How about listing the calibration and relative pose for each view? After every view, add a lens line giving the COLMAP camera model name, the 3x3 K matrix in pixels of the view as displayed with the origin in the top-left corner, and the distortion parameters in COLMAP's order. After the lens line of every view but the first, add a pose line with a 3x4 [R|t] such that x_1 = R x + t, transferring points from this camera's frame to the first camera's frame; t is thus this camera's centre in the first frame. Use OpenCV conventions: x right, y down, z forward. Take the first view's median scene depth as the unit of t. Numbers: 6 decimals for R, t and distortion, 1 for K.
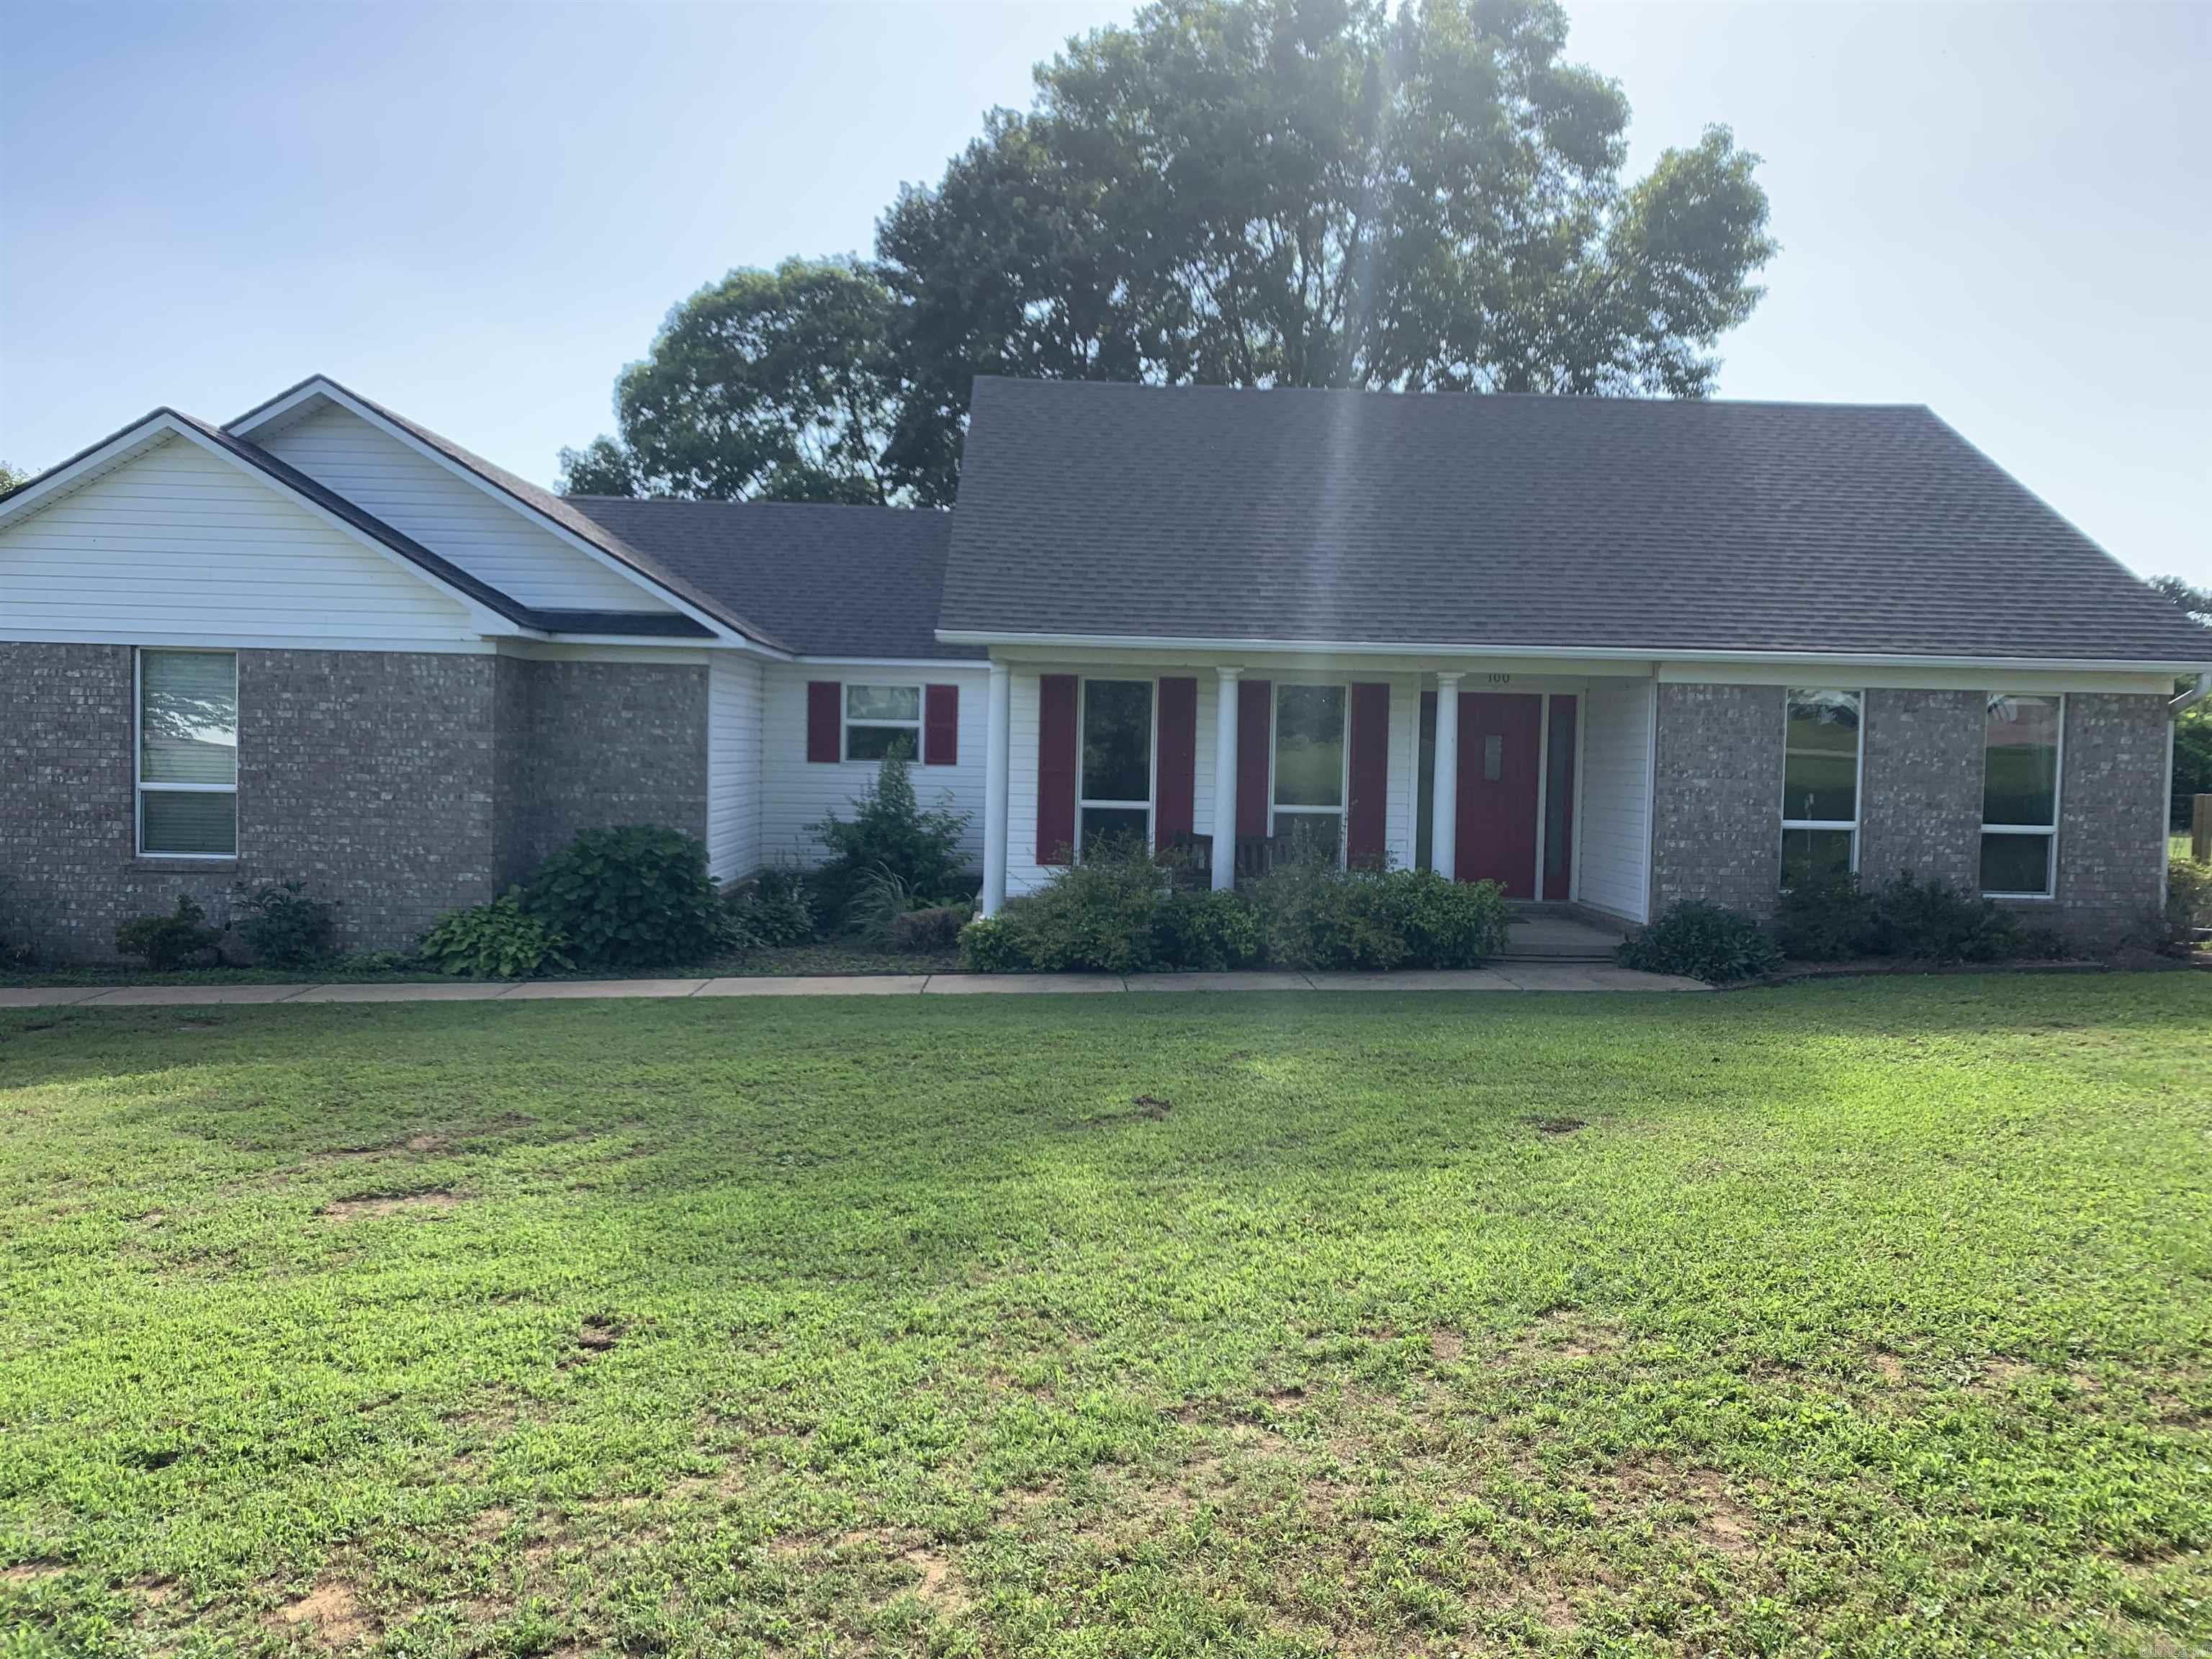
lens RADIAL K [[1688.1, 0, 1105.4], [0, 1688.1, 828.0], [0, 0, 1]] dist [0.005229, -0.018905]
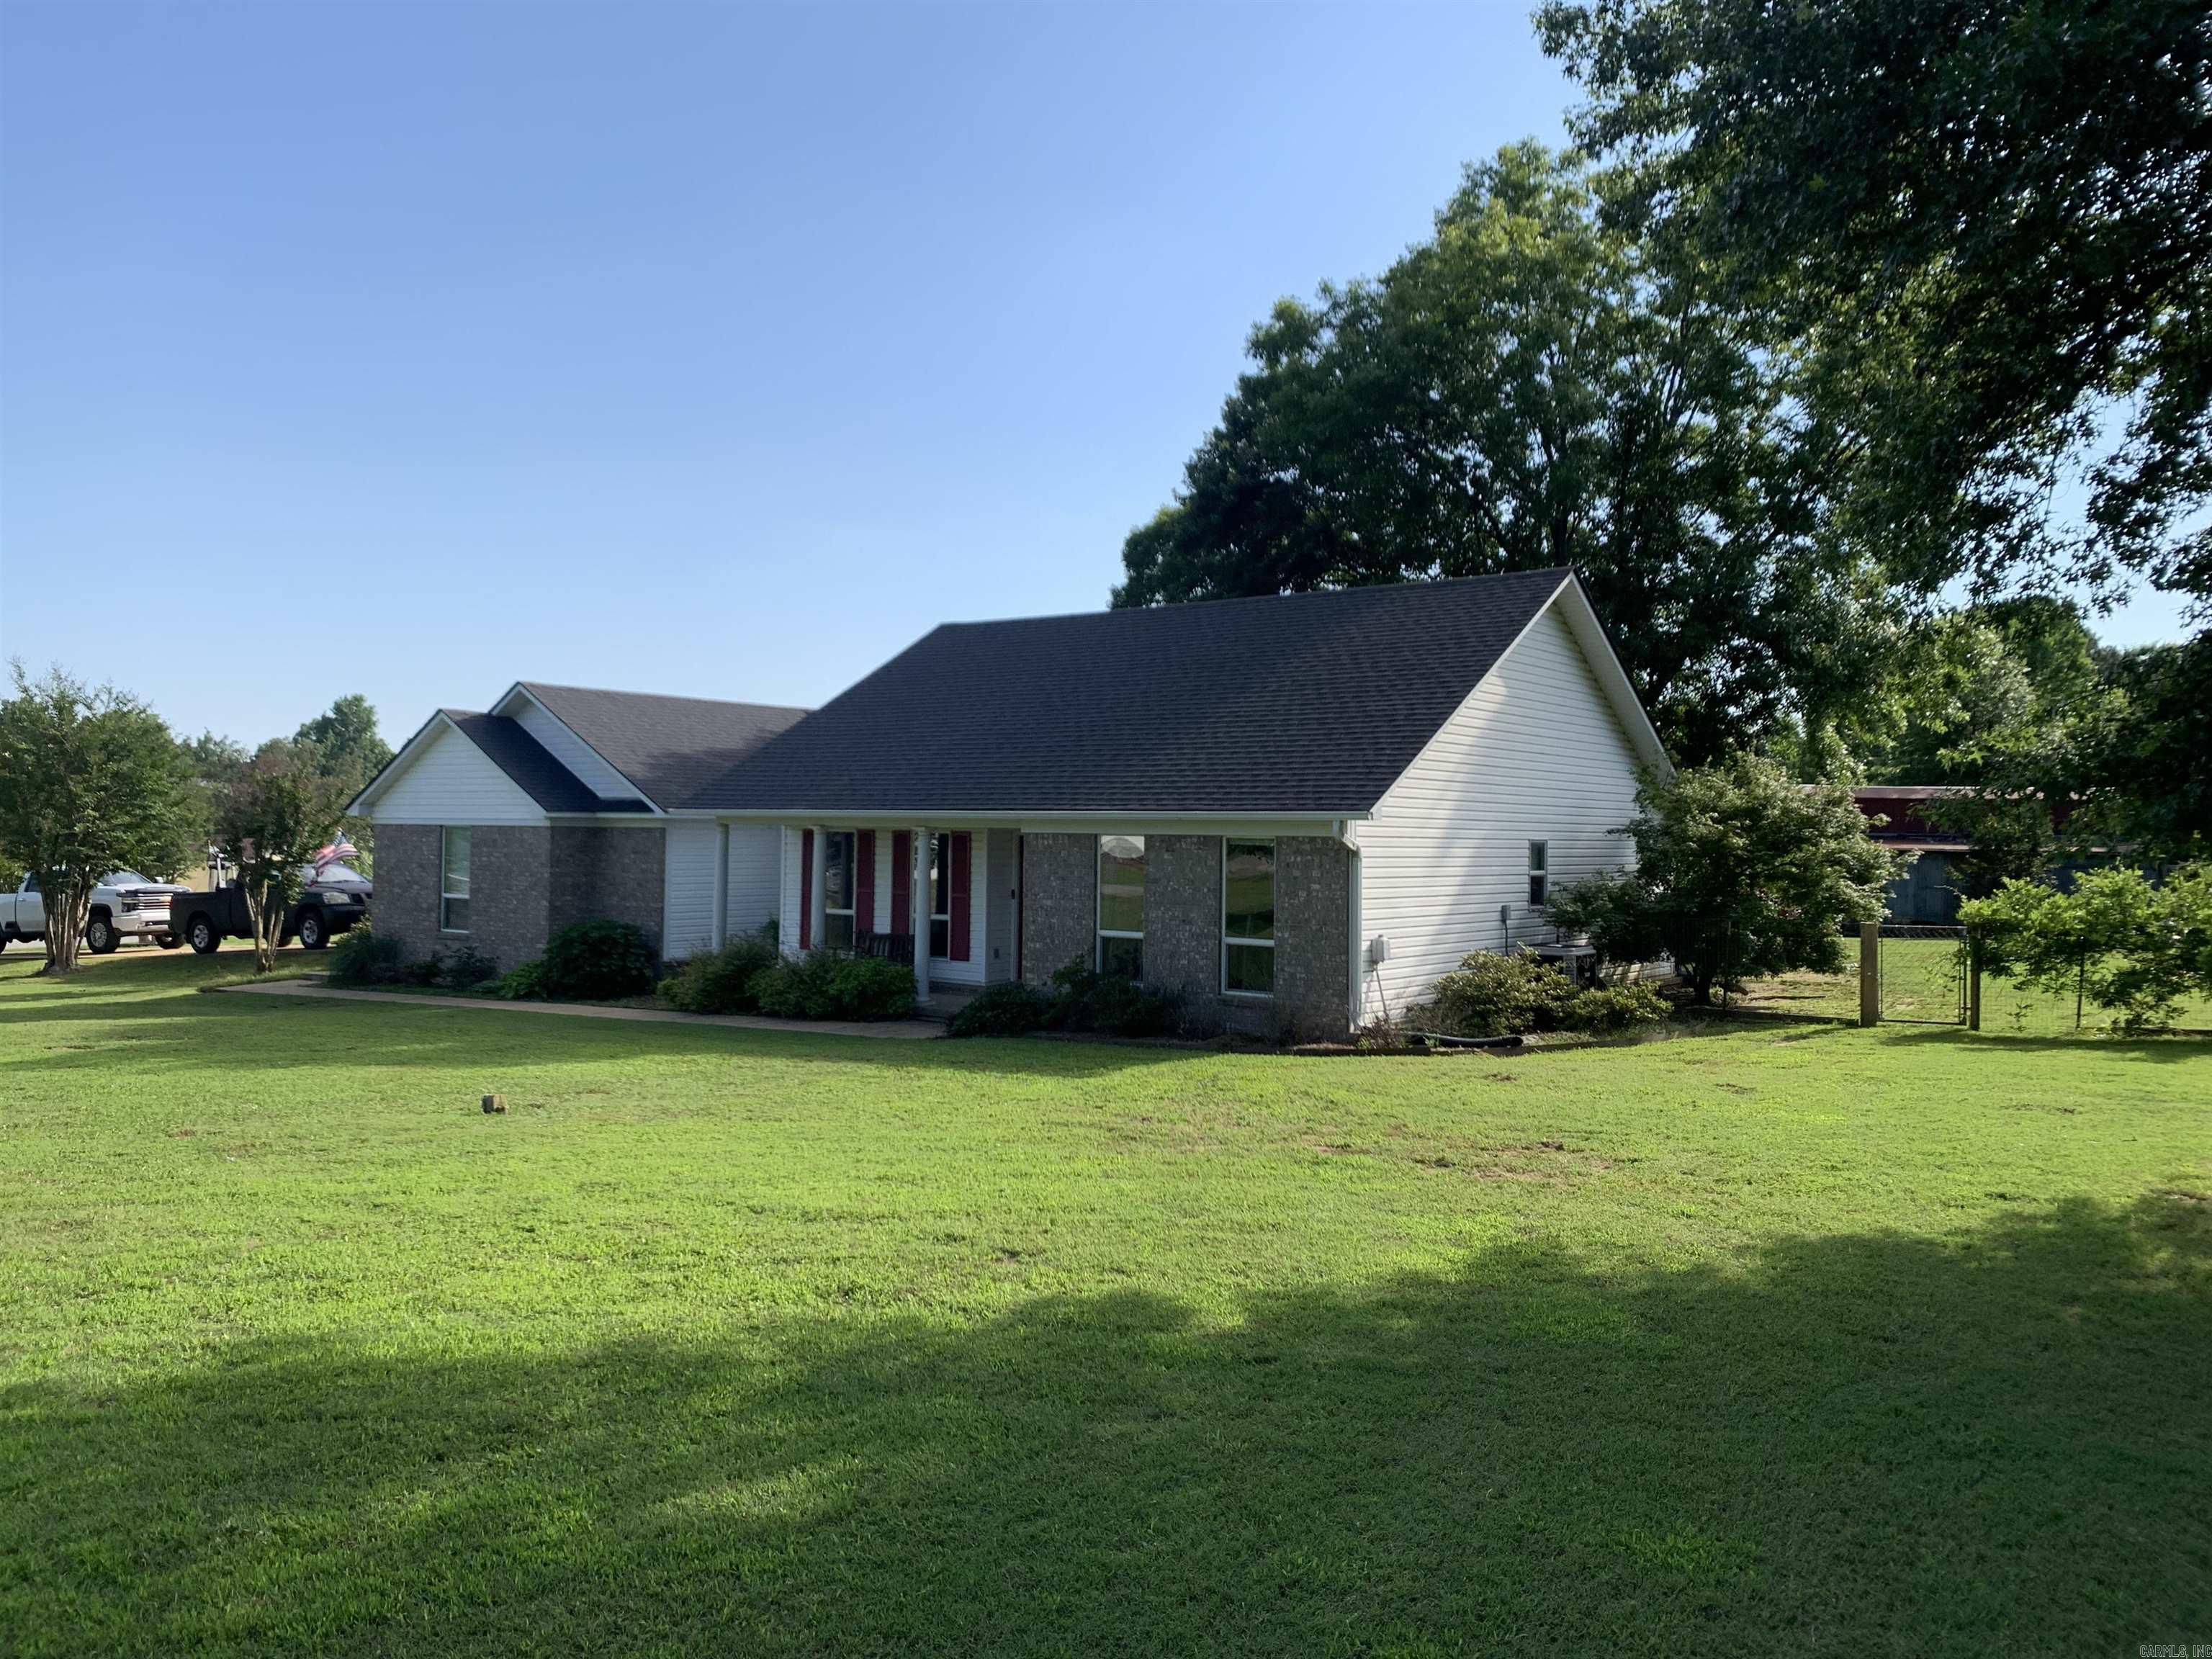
lens RADIAL K [[1688.1, 0, 1106.6], [0, 1688.1, 829.2], [0, 0, 1]] dist [0.005229, -0.018905]
pose [[0.794176, -0.014715, -0.607509, 1.245089], [-0.043096, 0.995826, -0.080459, 0.023318], [0.606157, 0.090080, 0.790227, -0.092395]]
